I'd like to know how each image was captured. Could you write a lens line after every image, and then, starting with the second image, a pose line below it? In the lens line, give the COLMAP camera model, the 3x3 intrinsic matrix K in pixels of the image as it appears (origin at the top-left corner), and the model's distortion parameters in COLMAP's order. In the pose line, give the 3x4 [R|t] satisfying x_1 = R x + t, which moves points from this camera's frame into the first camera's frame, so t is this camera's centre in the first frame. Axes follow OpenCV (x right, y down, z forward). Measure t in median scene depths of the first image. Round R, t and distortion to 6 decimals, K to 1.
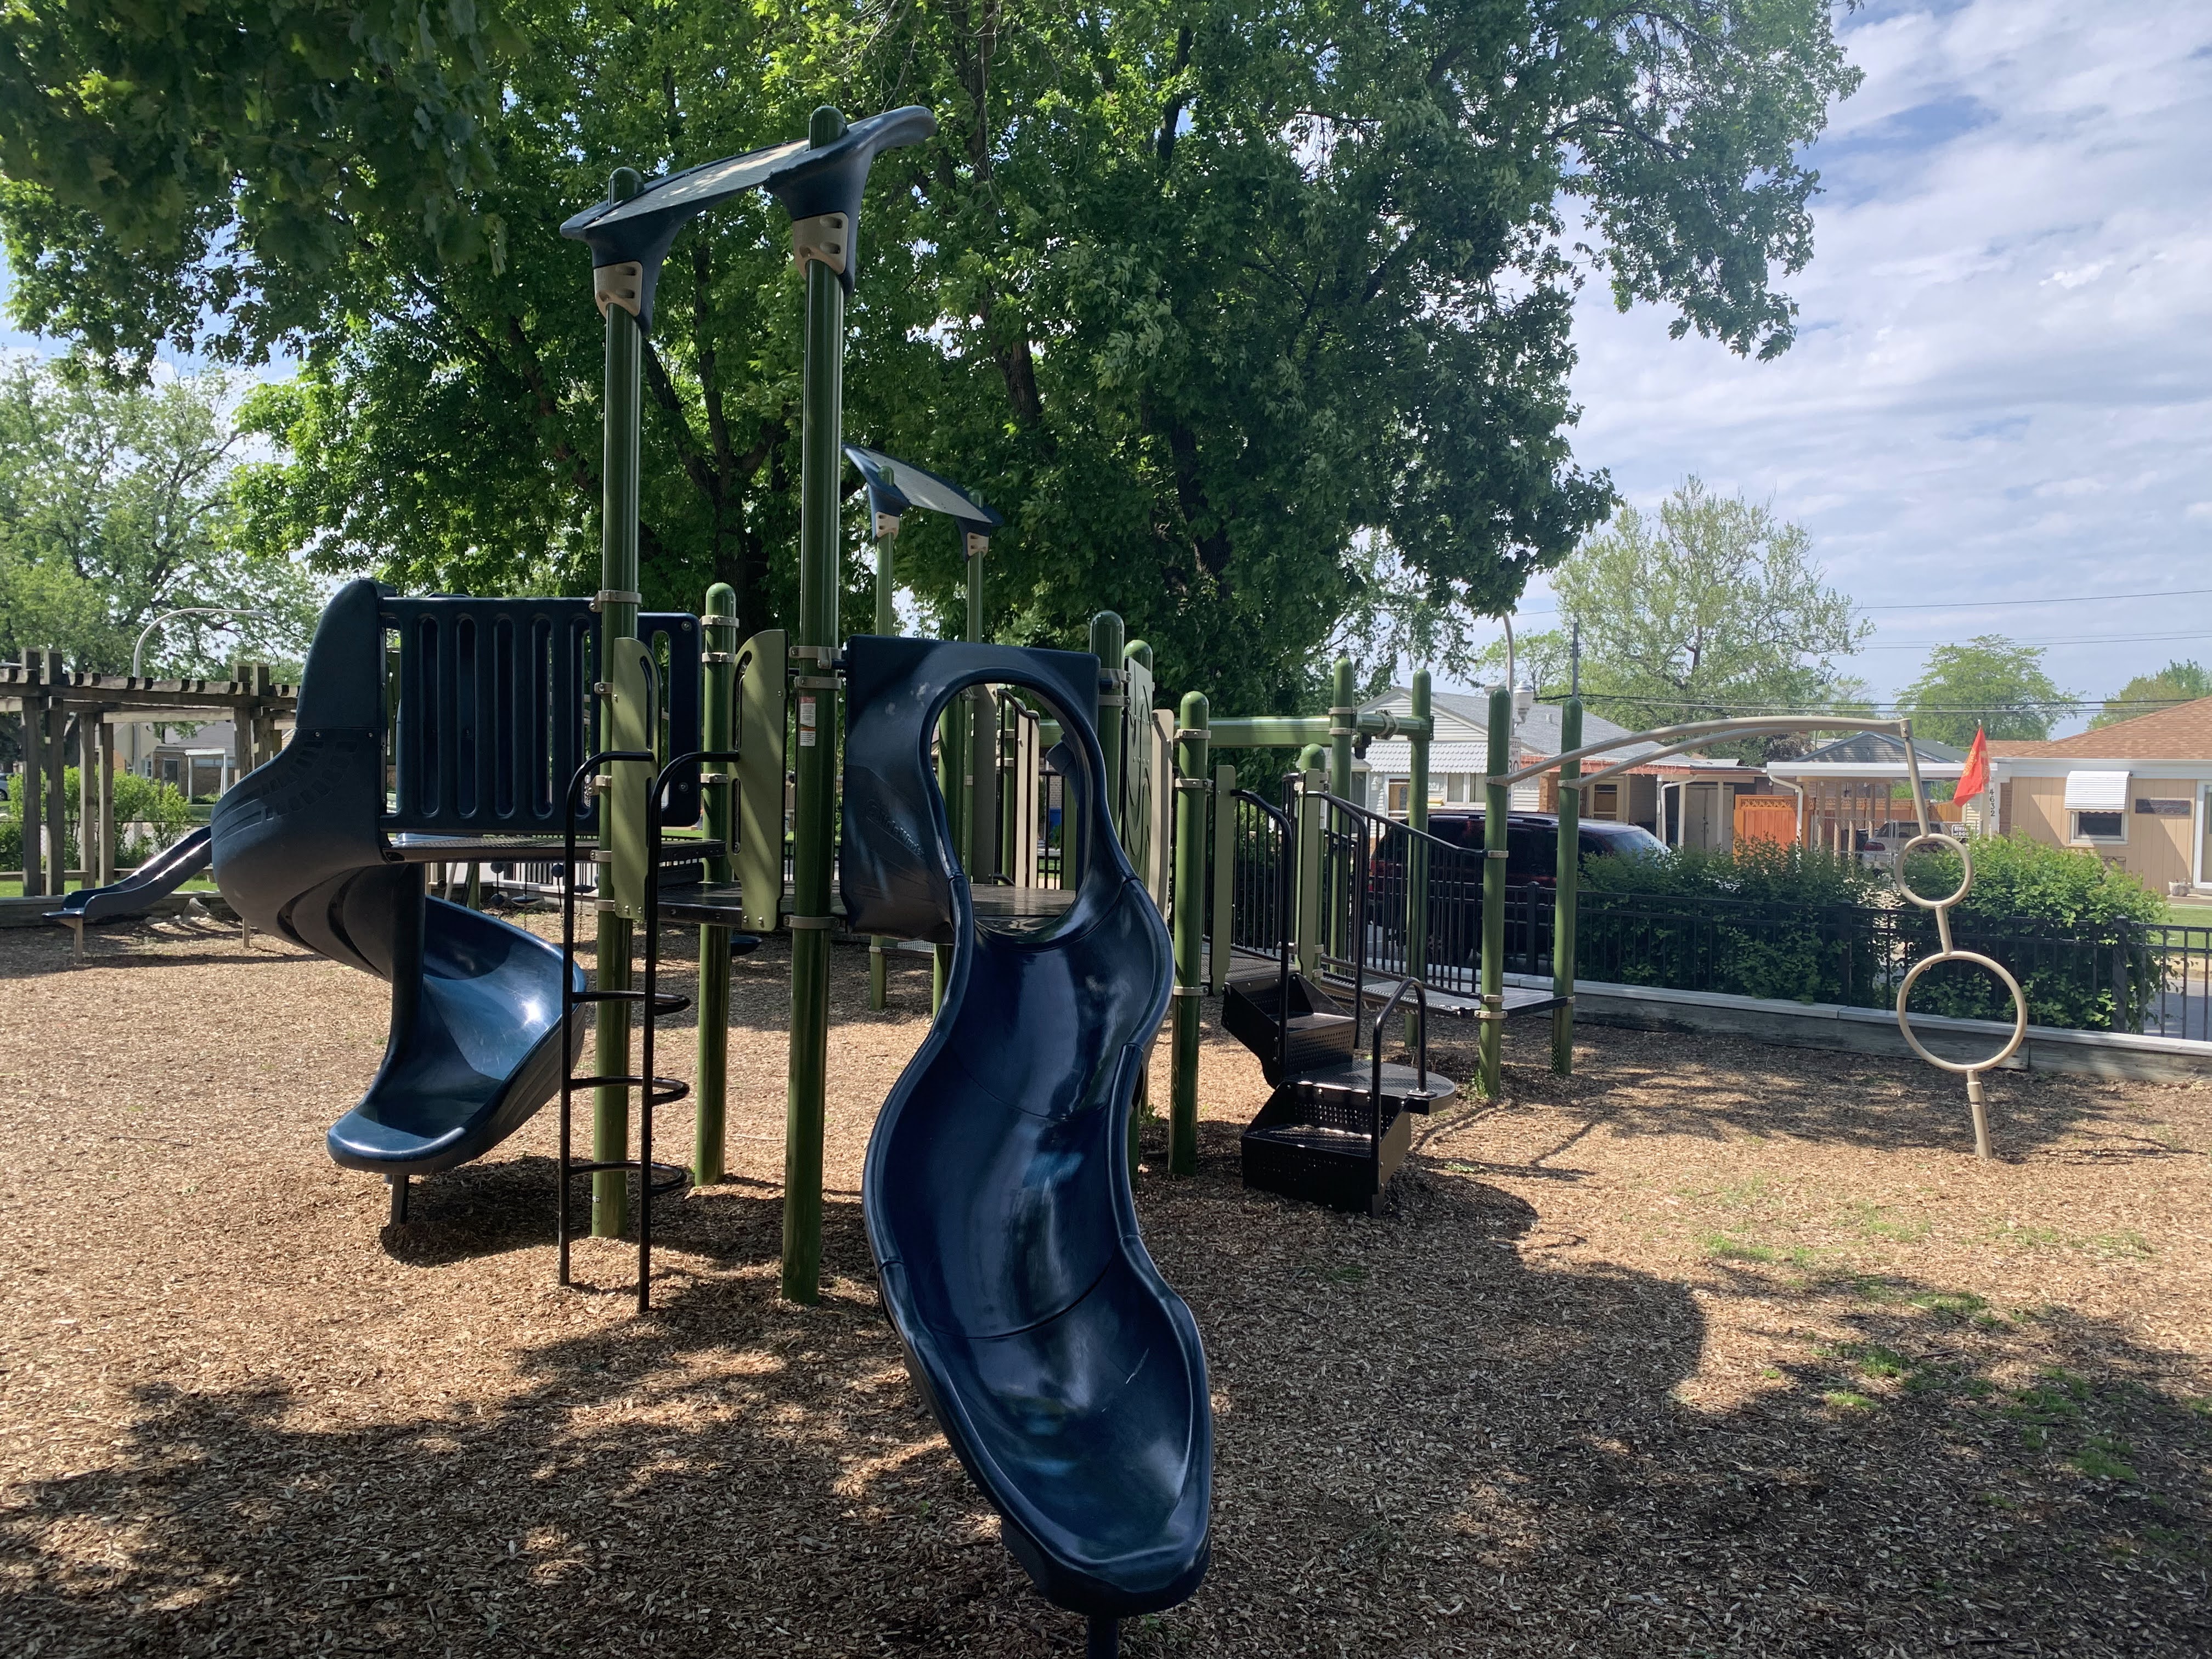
lens RADIAL K [[1681.7, 0, 1106.0], [0, 1681.7, 829.5], [0, 0, 1]] dist [0.029868, -0.003333]
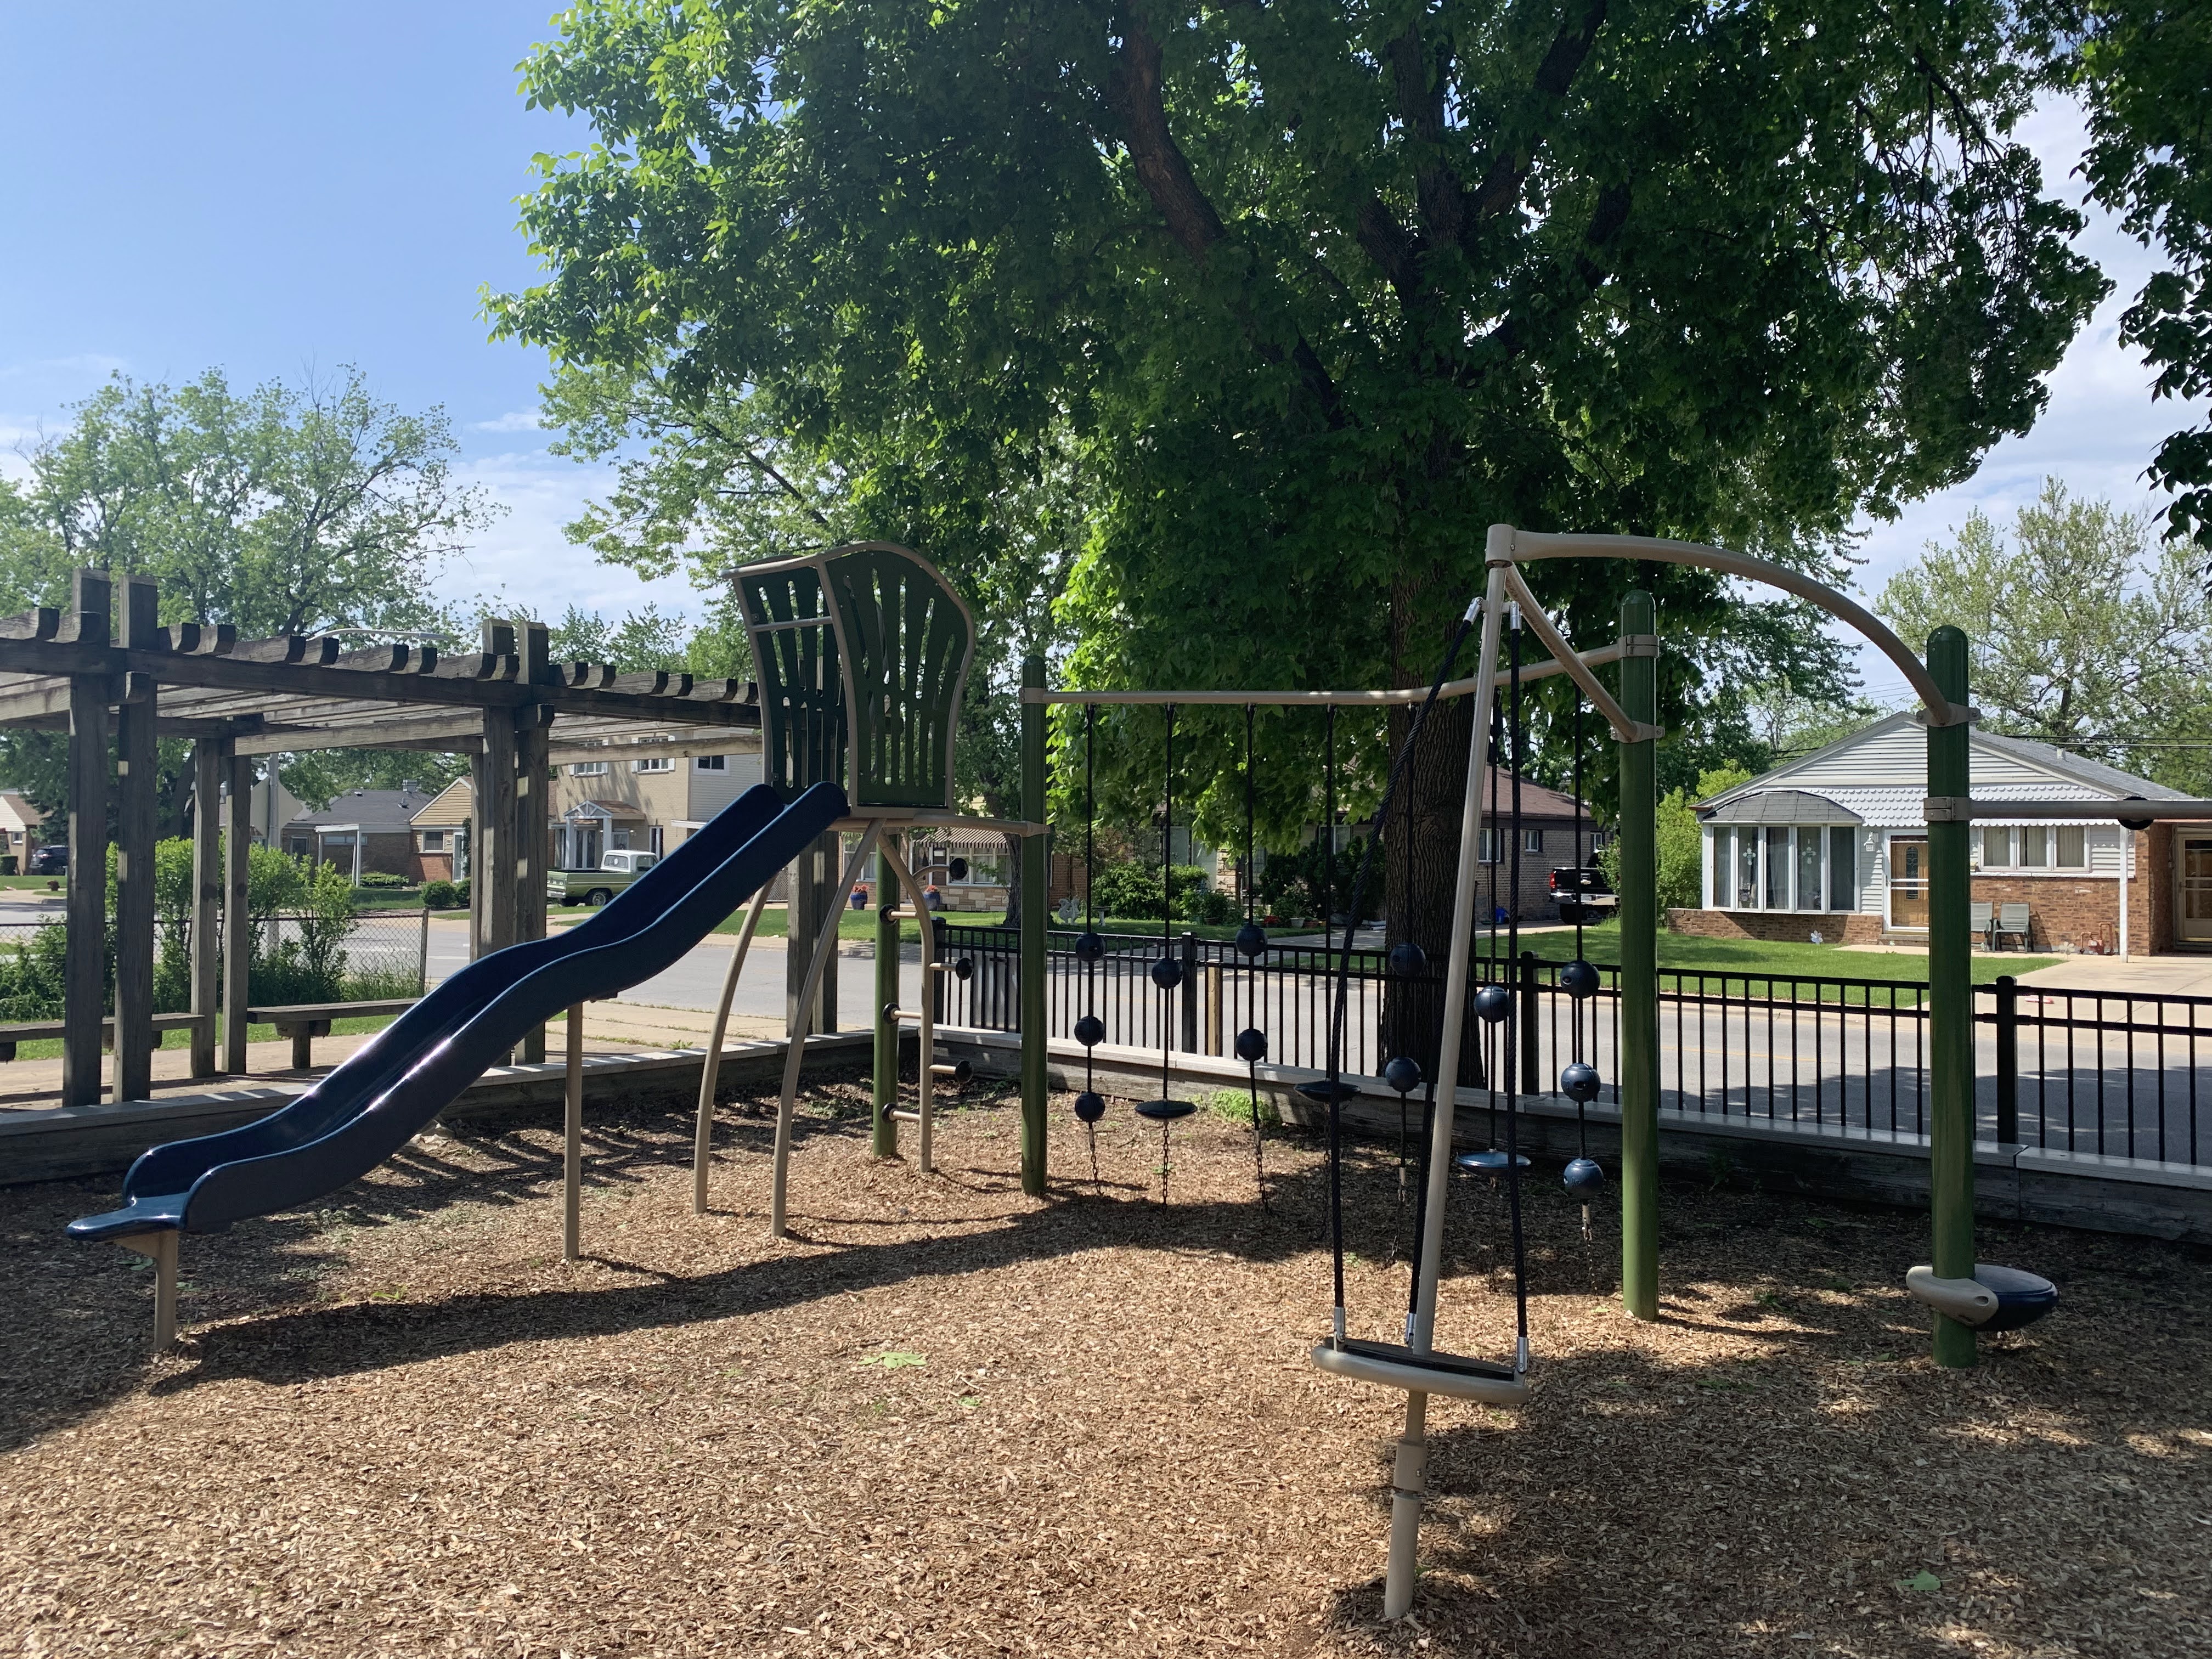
lens RADIAL K [[1728.2, 0, 1137.6], [0, 1728.2, 815.0], [0, 0, 1]] dist [0.013422, 0.006291]
pose [[0.998668, -0.013226, -0.049878, -0.072831], [0.010794, 0.998754, -0.048716, -0.003131], [0.050460, 0.048113, 0.997567, 0.122529]]
